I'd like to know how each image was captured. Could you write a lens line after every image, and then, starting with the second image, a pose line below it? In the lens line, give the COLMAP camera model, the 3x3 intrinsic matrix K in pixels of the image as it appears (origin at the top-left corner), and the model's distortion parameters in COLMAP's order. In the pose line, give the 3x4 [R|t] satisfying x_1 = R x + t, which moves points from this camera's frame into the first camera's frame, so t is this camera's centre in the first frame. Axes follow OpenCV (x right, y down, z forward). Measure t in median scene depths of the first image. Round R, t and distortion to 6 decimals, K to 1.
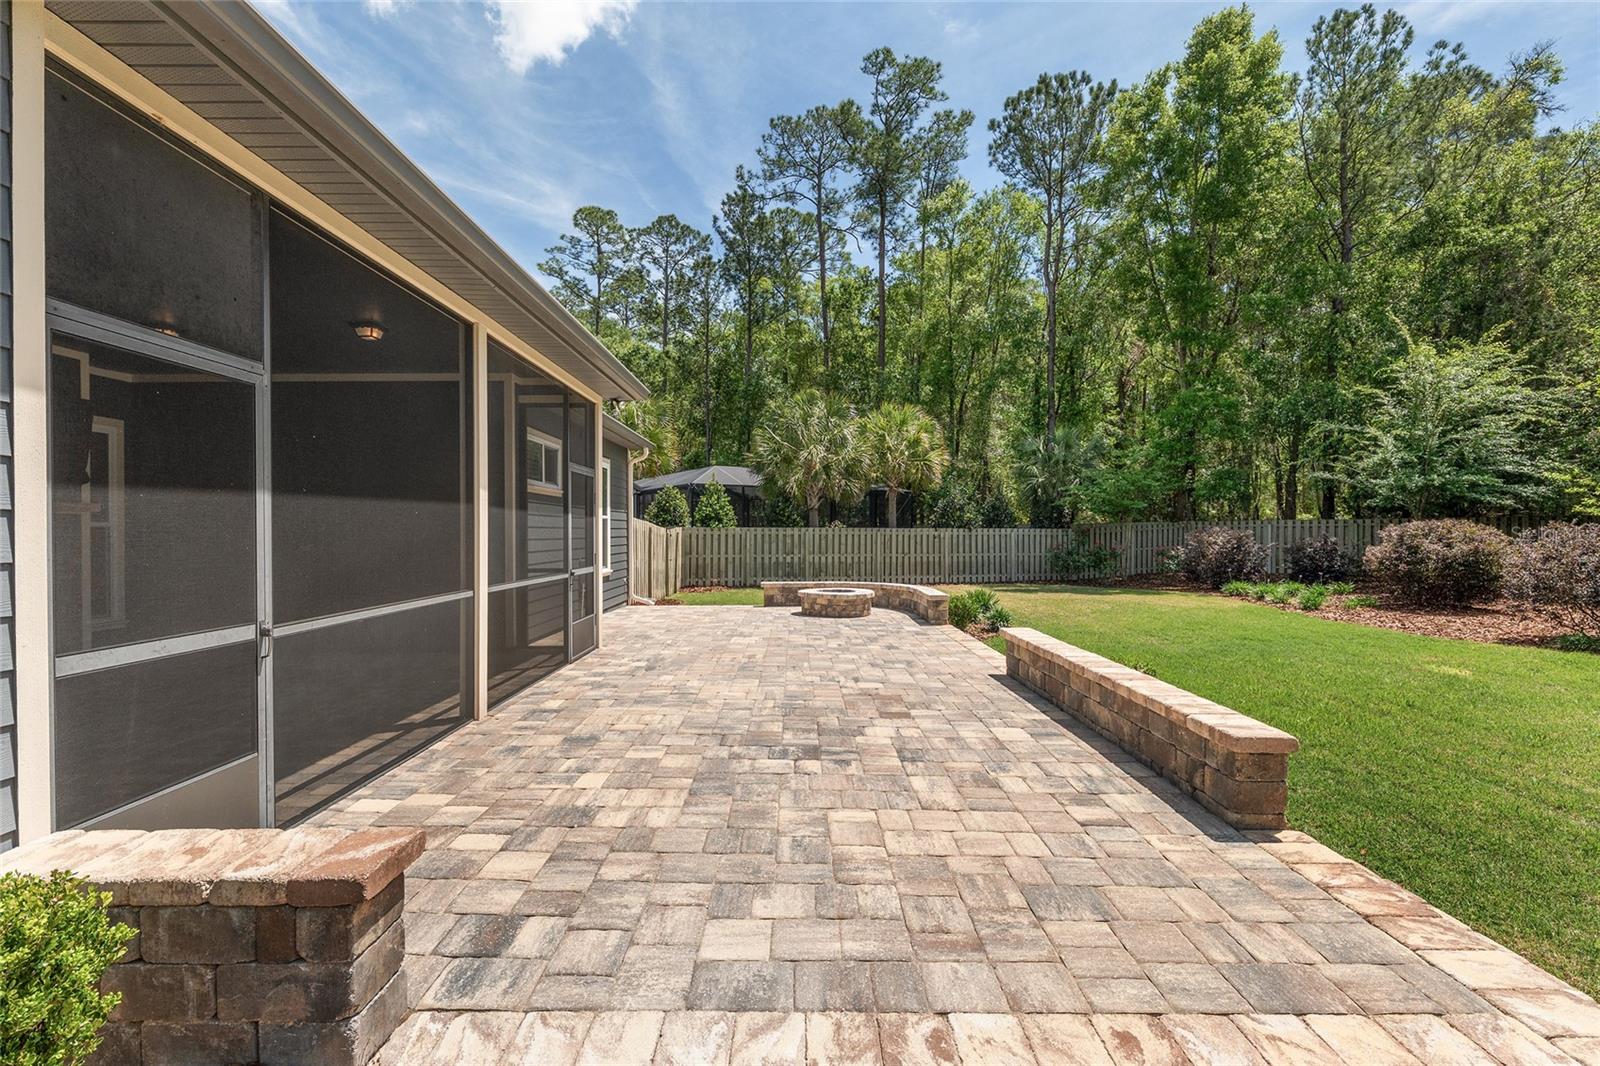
lens RADIAL K [[698.2, 0, 795.9], [0, 698.2, 536.0], [0, 0, 1]] dist [-0.002725, -0.000484]
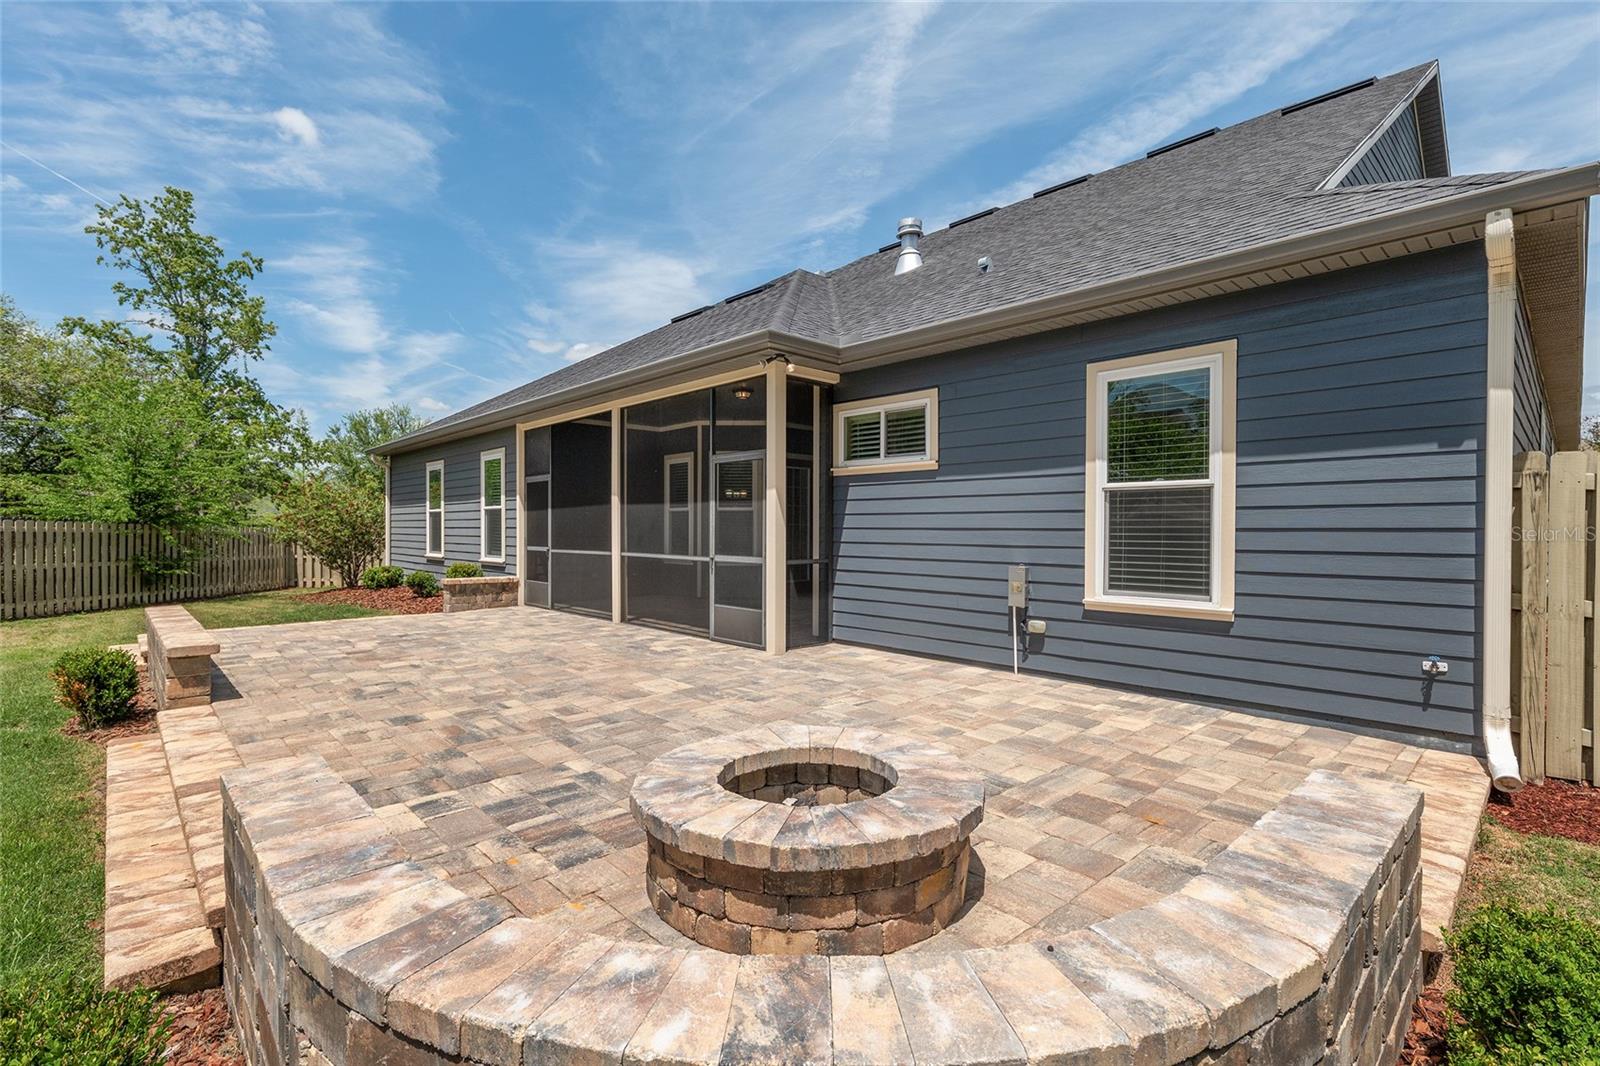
lens RADIAL K [[732.5, 0, 796.2], [0, 732.5, 532.3], [0, 0, 1]] dist [0.000078, 0.000468]
pose [[-0.732097, 0.003912, -0.681189, 0.116341], [-0.005355, 0.999920, 0.011498, -0.000065], [0.681179, 0.012066, -0.732017, 0.622592]]
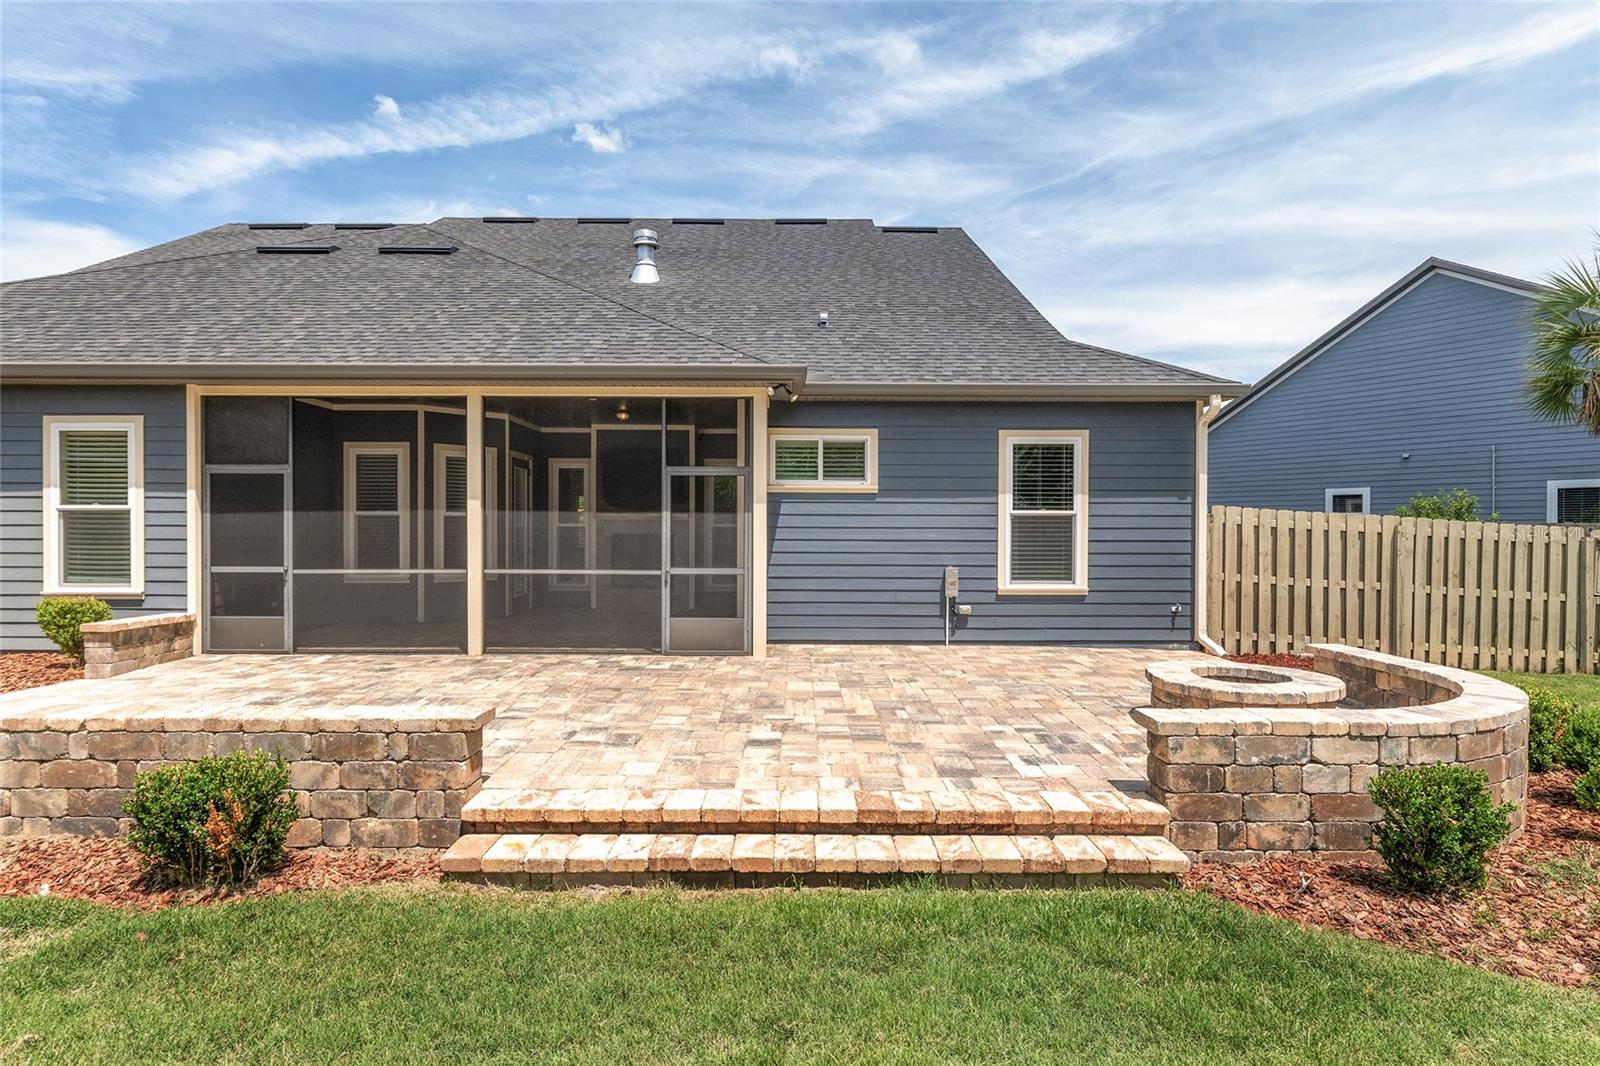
lens RADIAL K [[810.1, 0, 795.3], [0, 810.1, 535.1], [0, 0, 1]] dist [0.001216, -0.000782]
pose [[-0.003881, 0.011893, -0.999922, 0.296861], [-0.009355, 0.999885, 0.011928, -0.005936], [0.999949, 0.009401, -0.003769, 0.388809]]
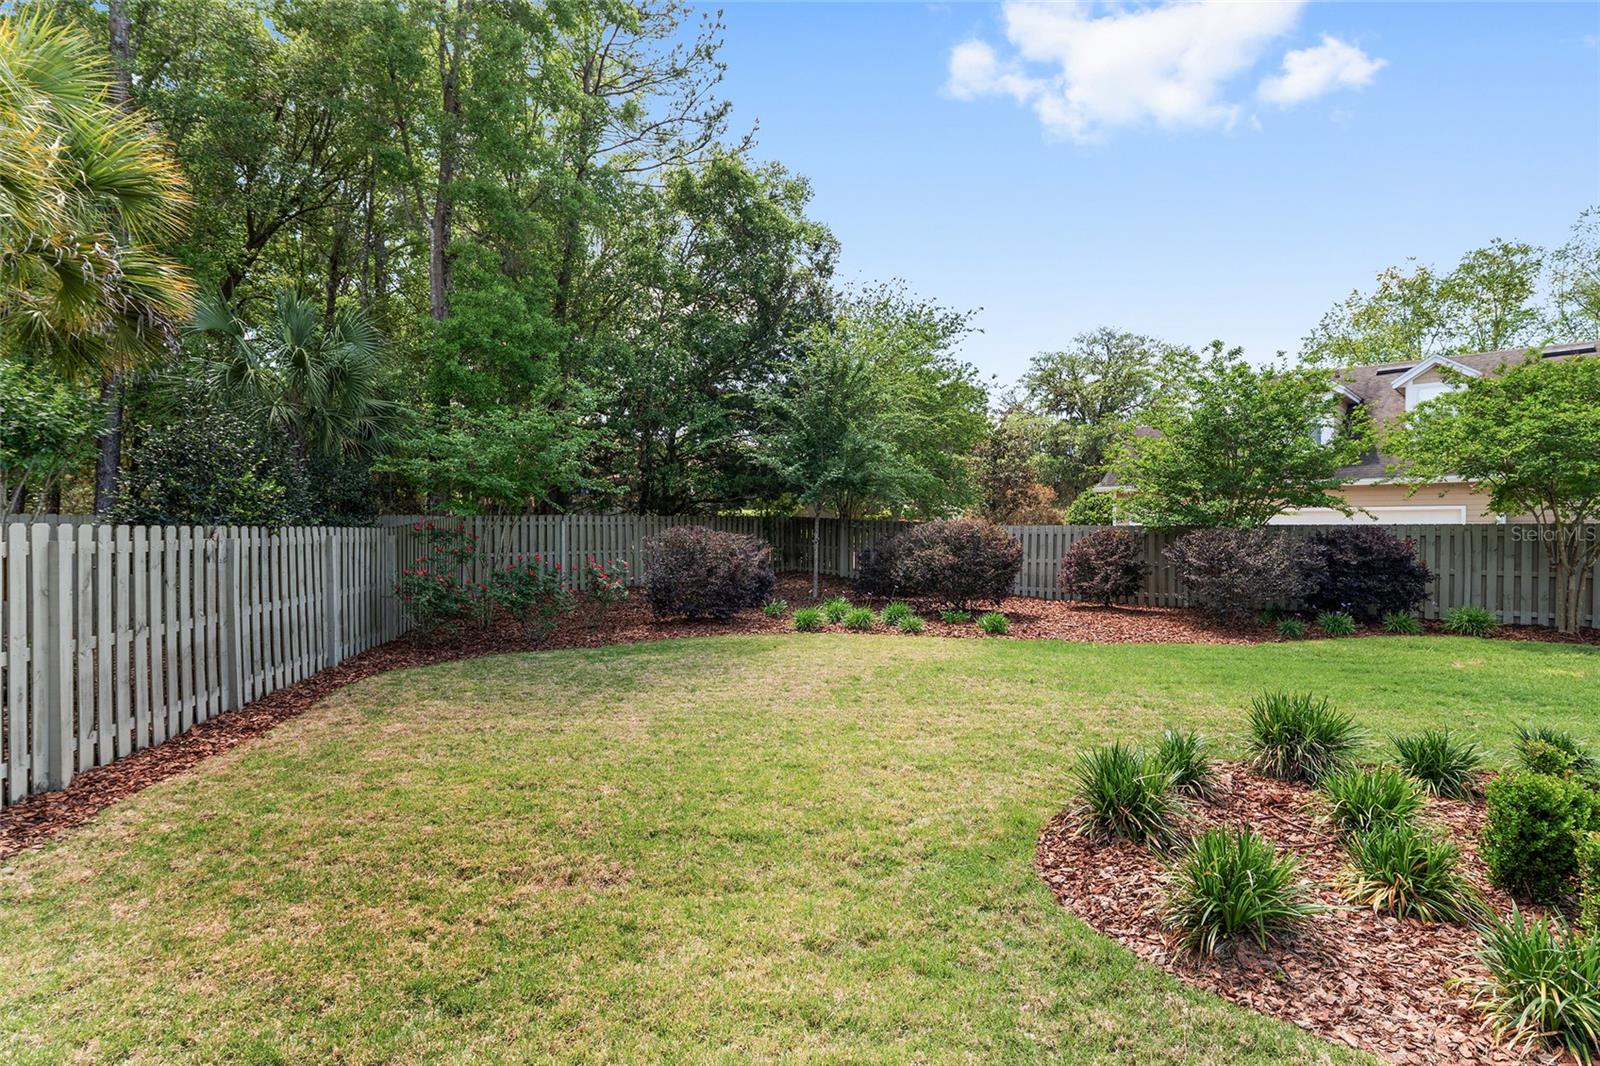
lens RADIAL K [[810.1, 0, 795.3], [0, 810.1, 535.1], [0, 0, 1]] dist [0.001216, -0.000782]
pose [[0.071231, -0.008764, 0.997421, -0.114004], [0.006082, 0.999947, 0.008351, -0.008359], [-0.997441, 0.005471, 0.071281, 0.766560]]
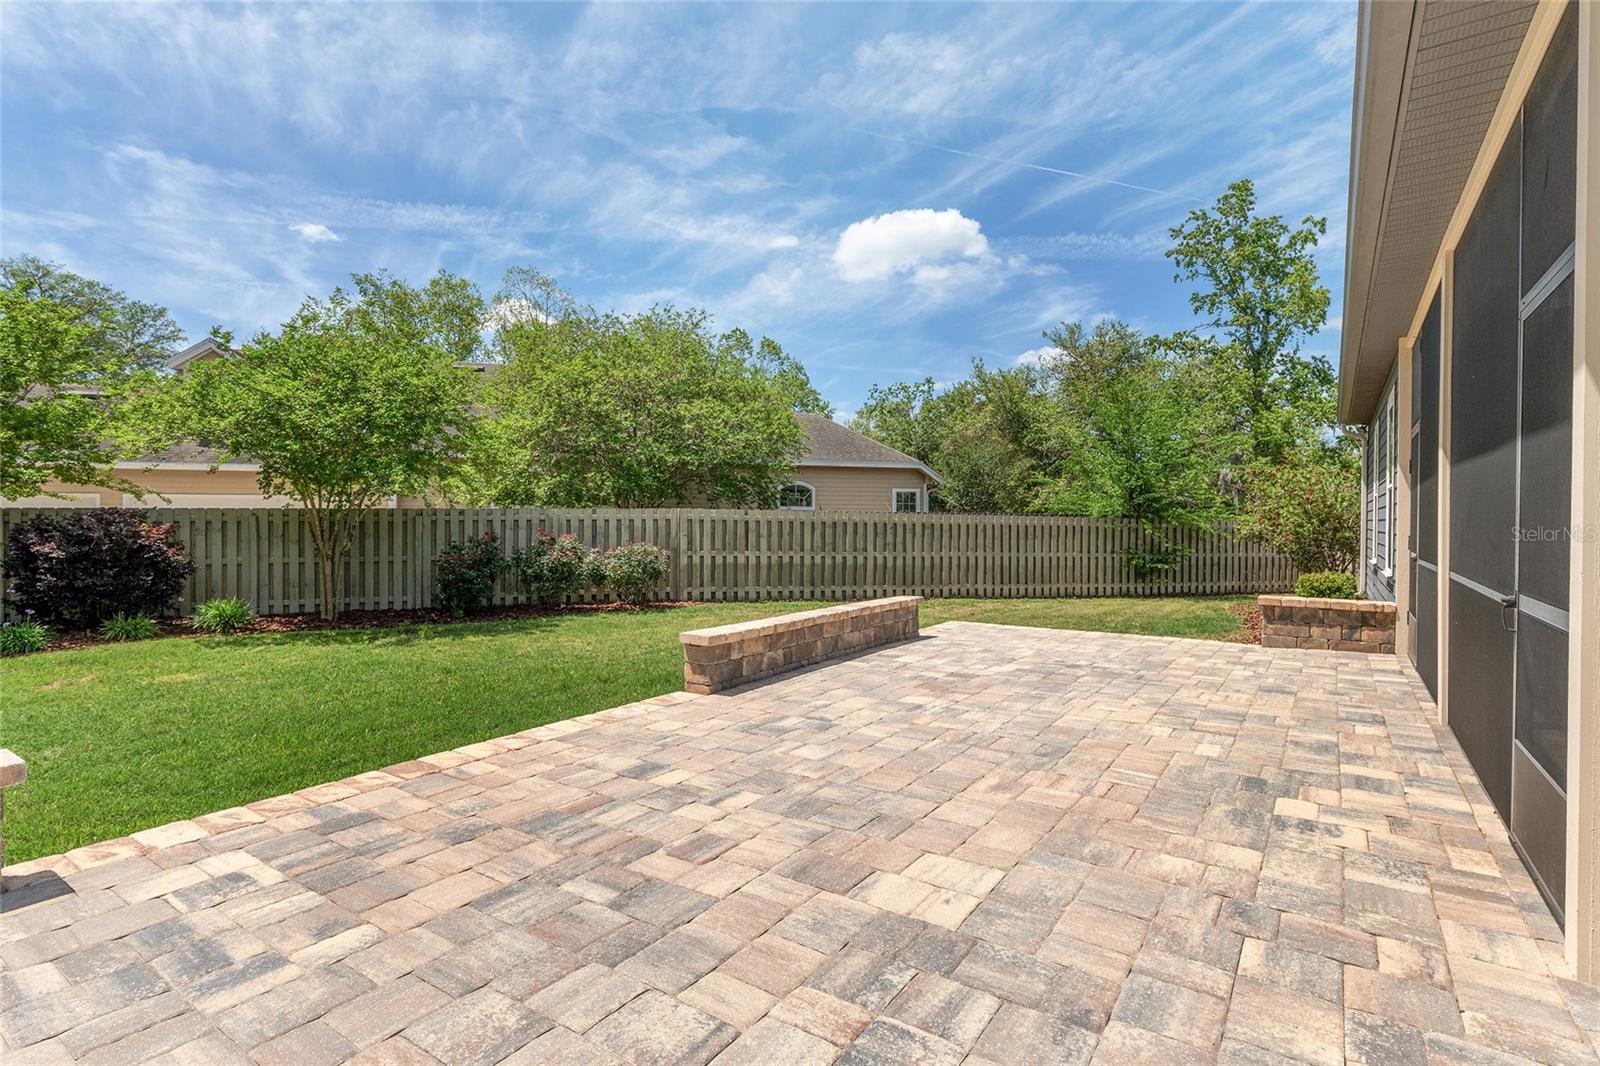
lens RADIAL K [[767.3, 0, 795.3], [0, 767.3, 533.4], [0, 0, 1]] dist [0.001363, -0.001678]
pose [[-0.817377, -0.005225, 0.576080, -0.079131], [0.006273, 0.999819, 0.017969, 0.002375], [-0.576069, 0.018301, -0.817196, 0.503189]]
